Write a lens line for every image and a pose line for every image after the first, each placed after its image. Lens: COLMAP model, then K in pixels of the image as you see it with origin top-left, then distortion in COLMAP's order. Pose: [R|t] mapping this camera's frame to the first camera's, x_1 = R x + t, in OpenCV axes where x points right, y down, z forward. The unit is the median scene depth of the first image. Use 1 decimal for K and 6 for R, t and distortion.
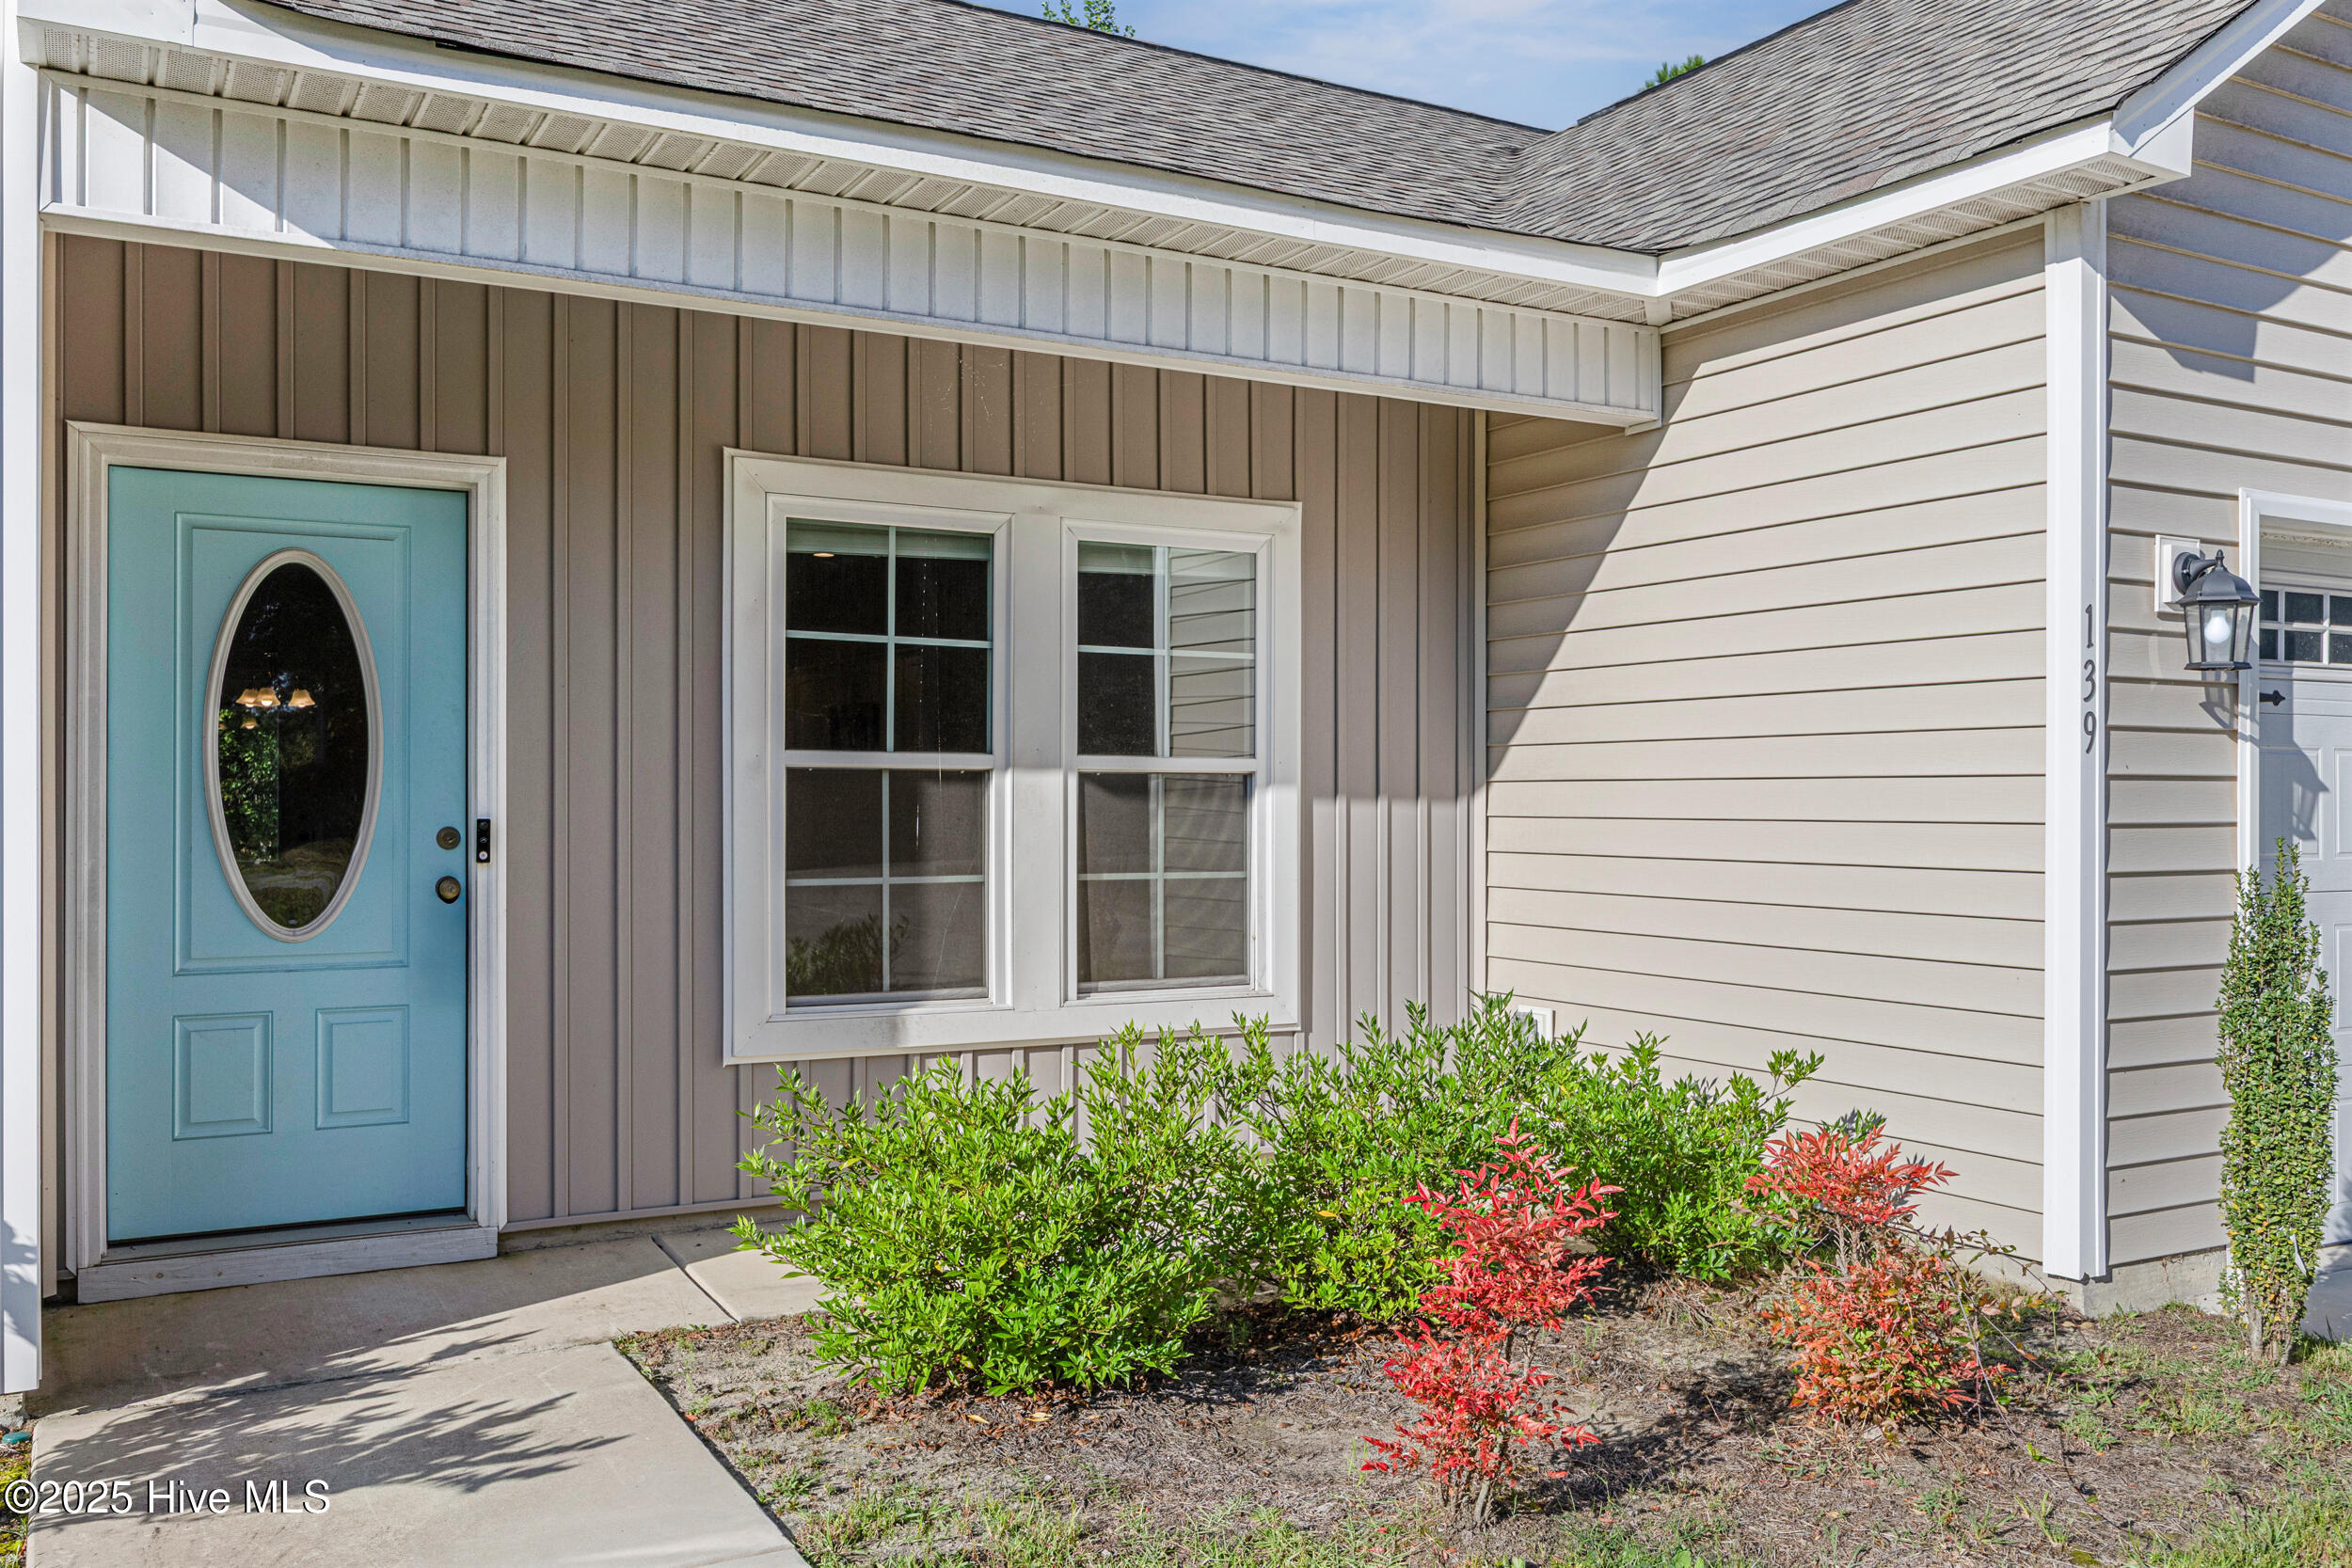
lens RADIAL K [[1934.7, 0, 1176.0], [0, 1934.7, 784.0], [0, 0, 1]] dist [0.003565, 0.003890]
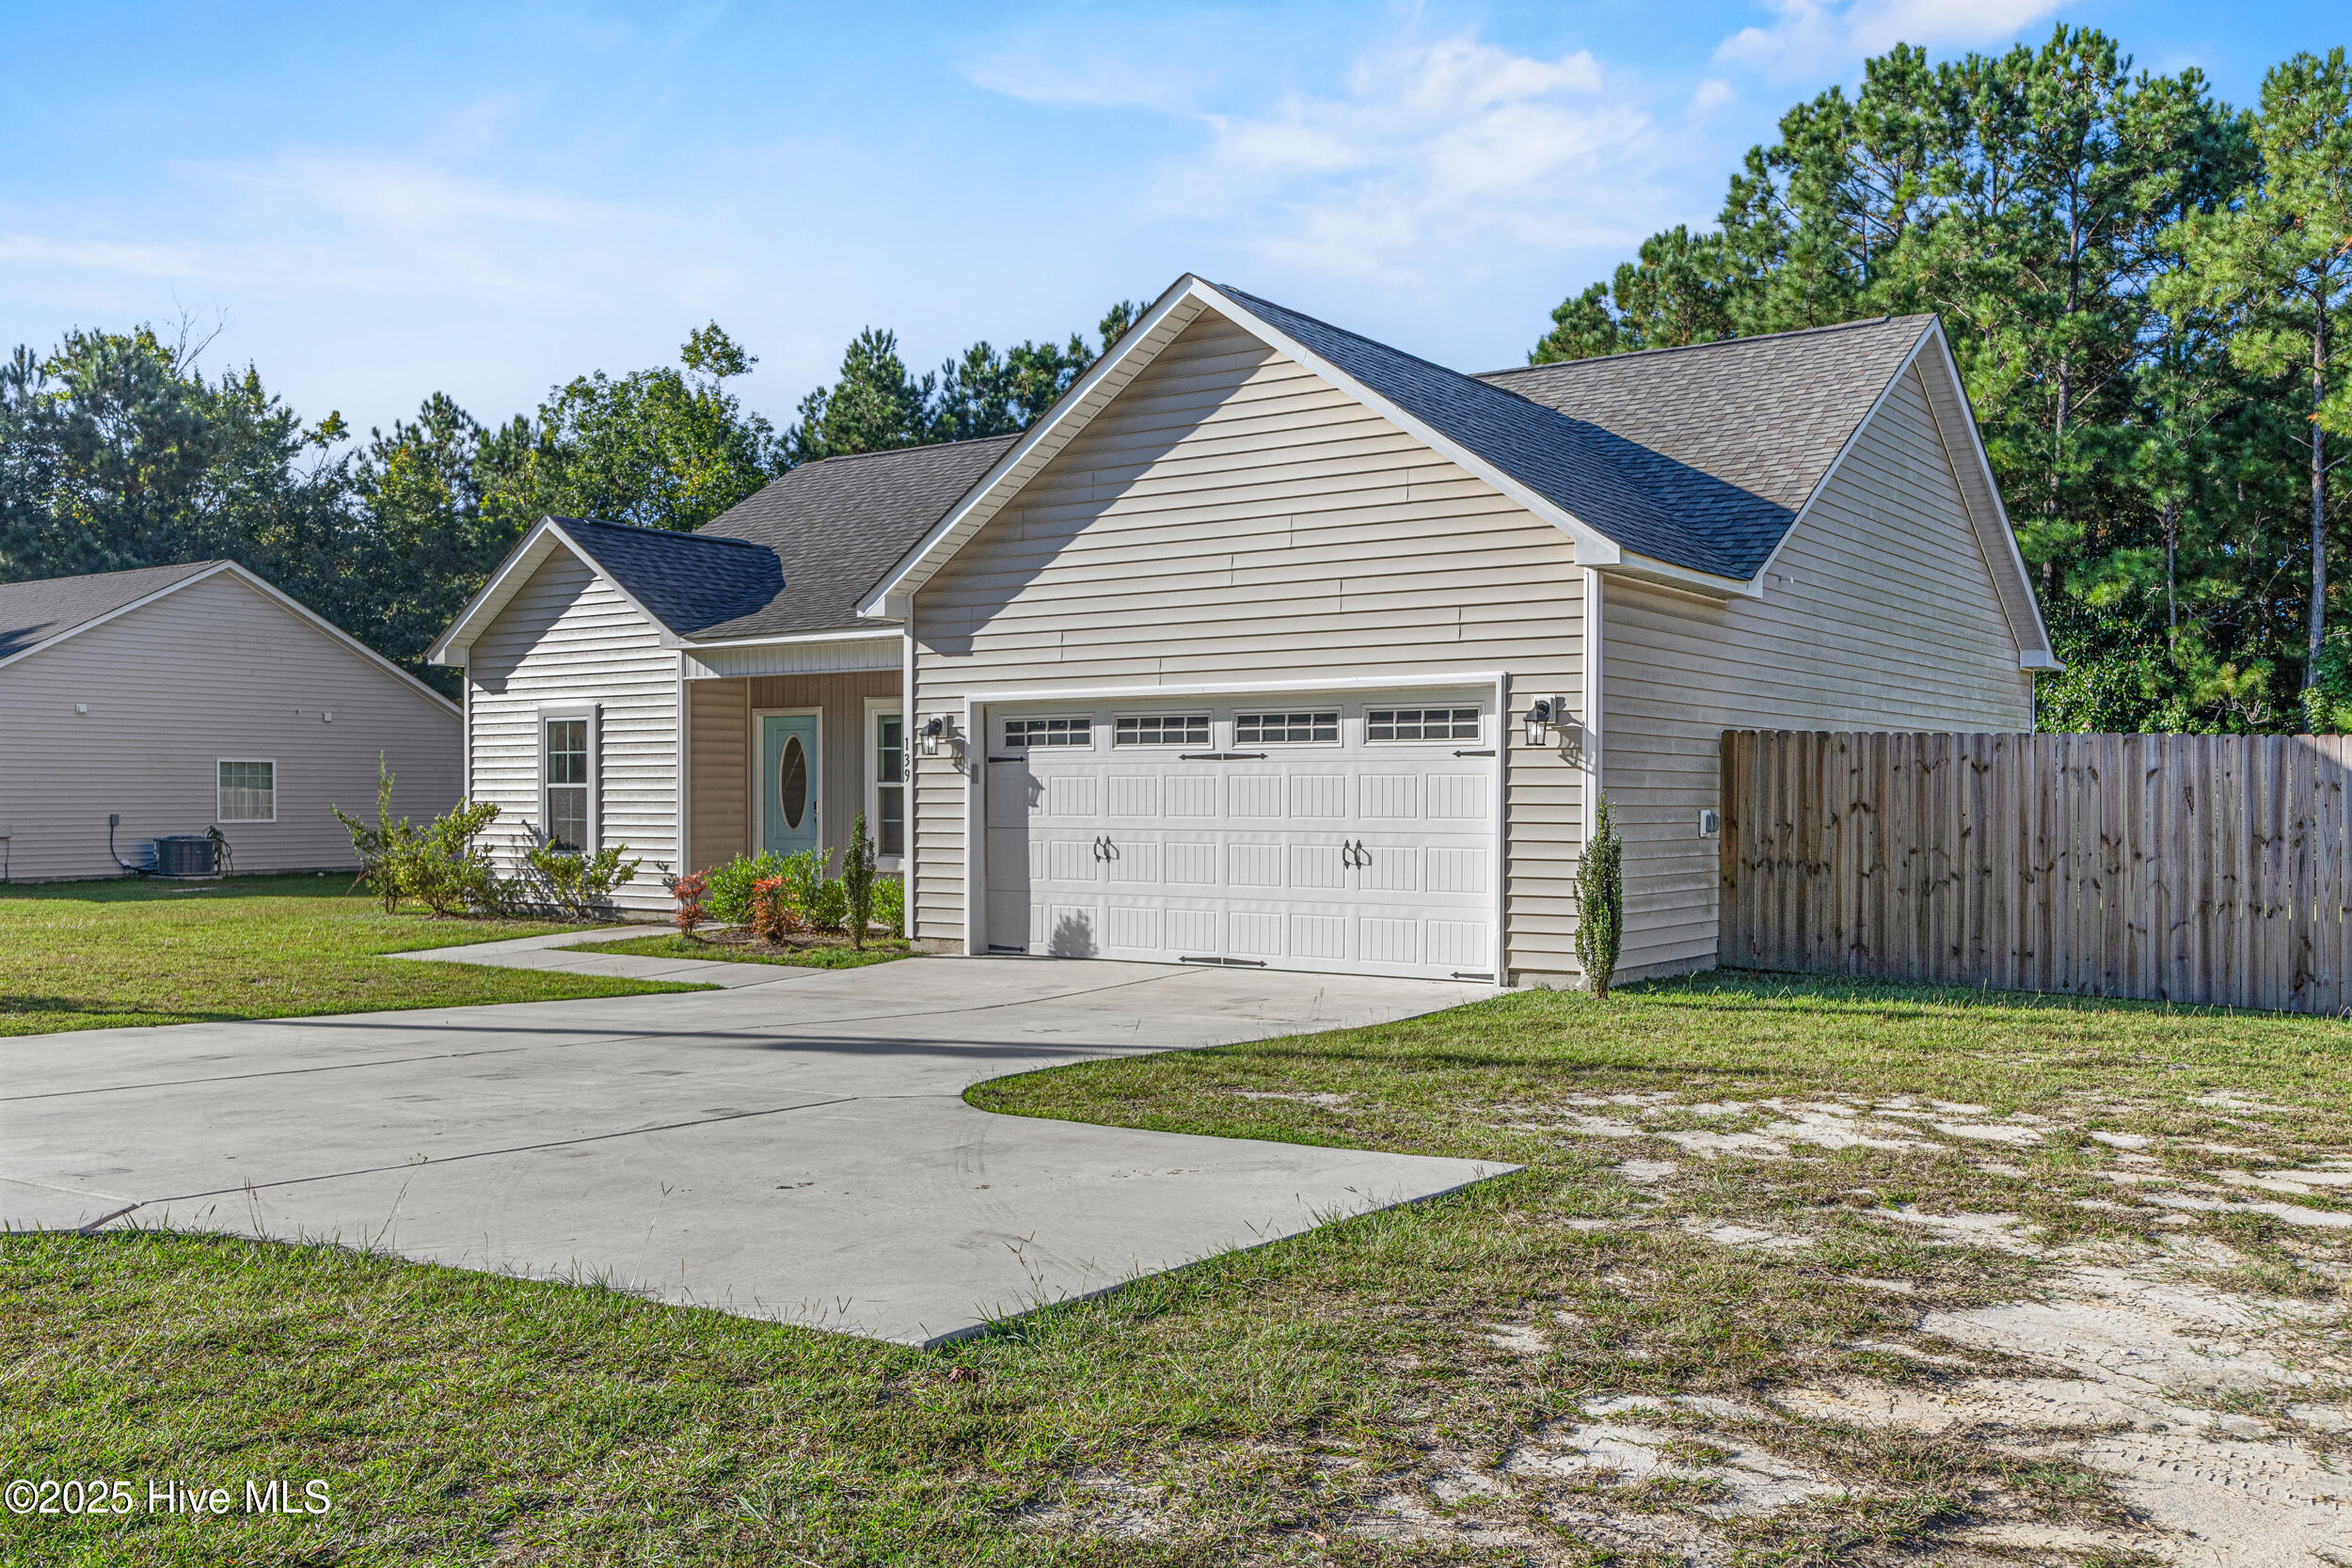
lens RADIAL K [[2082.7, 0, 1176.0], [0, 2082.7, 784.0], [0, 0, 1]] dist [0.000501, 0.000084]
pose [[0.412756, -0.011228, -0.910773, 3.382351], [0.003875, 0.999937, -0.010571, 0.025382], [0.910834, 0.000834, 0.412773, -0.054978]]
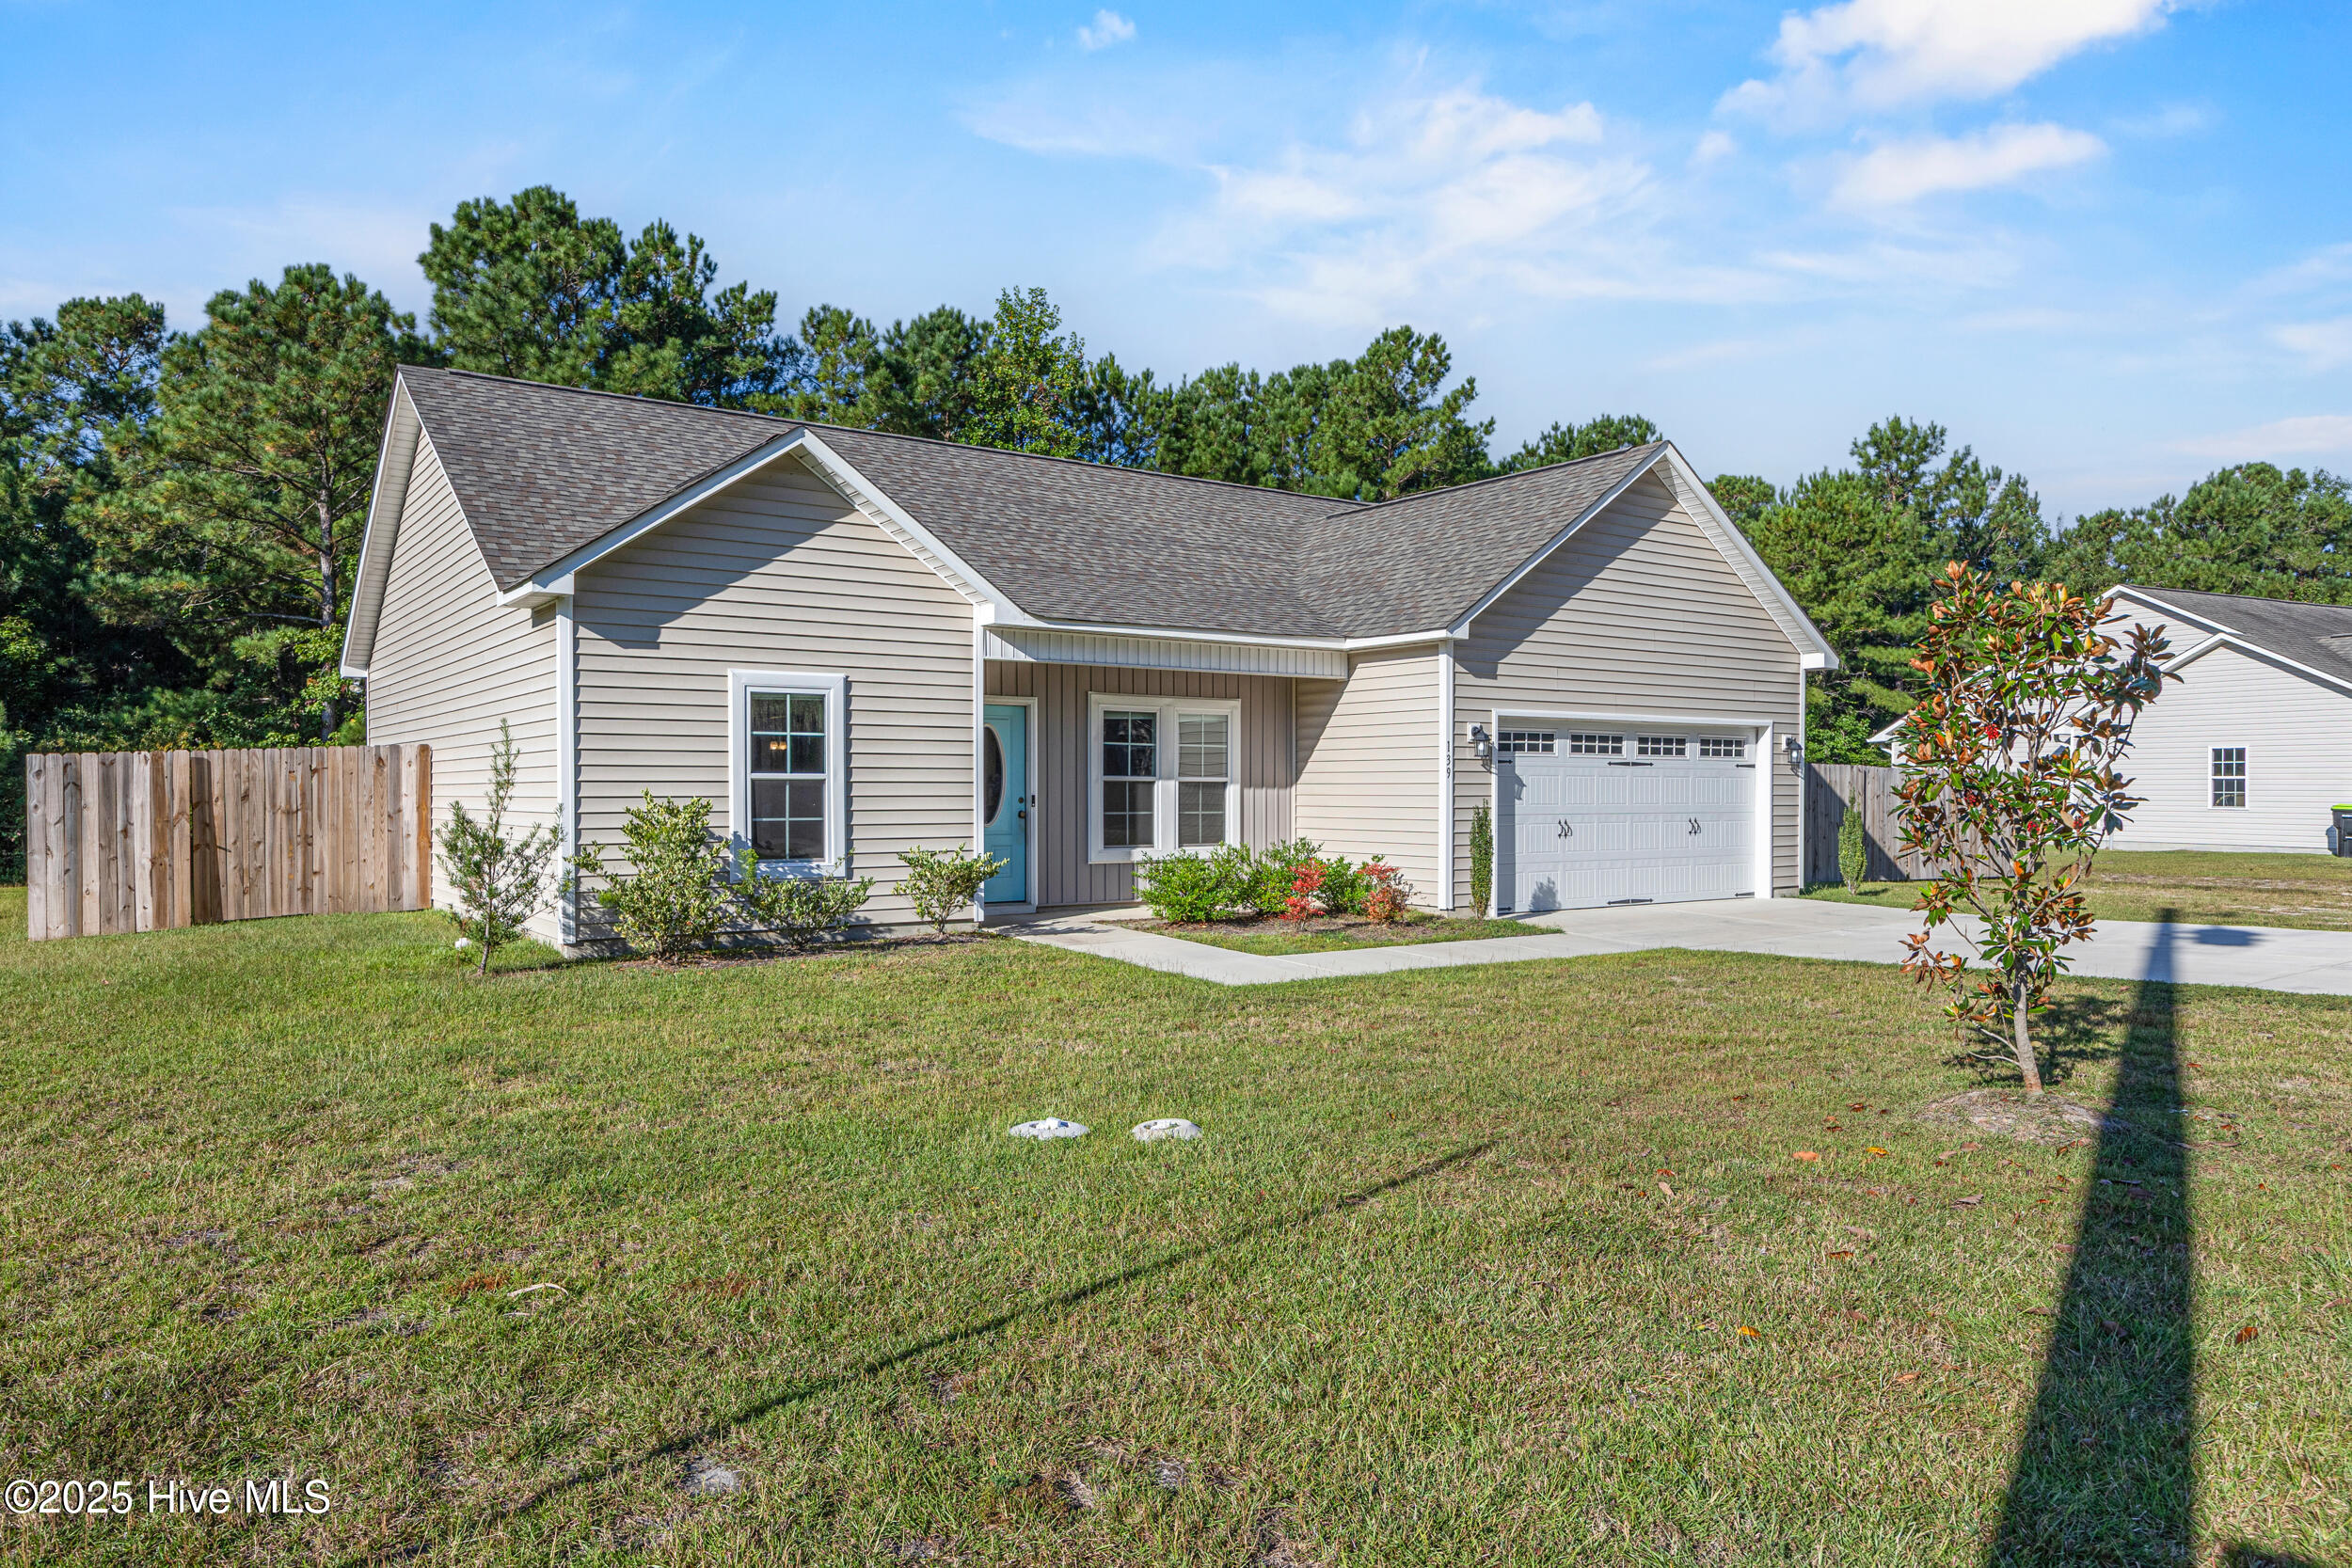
lens RADIAL K [[1497.4, 0, 1176.0], [0, 1497.4, 784.0], [0, 0, 1]] dist [-0.002955, -0.000672]
pose [[0.995096, -0.000658, 0.098908, -0.338069], [-0.000002, 0.999978, 0.006667, -0.020532], [-0.098910, -0.006634, 0.995074, -1.732522]]
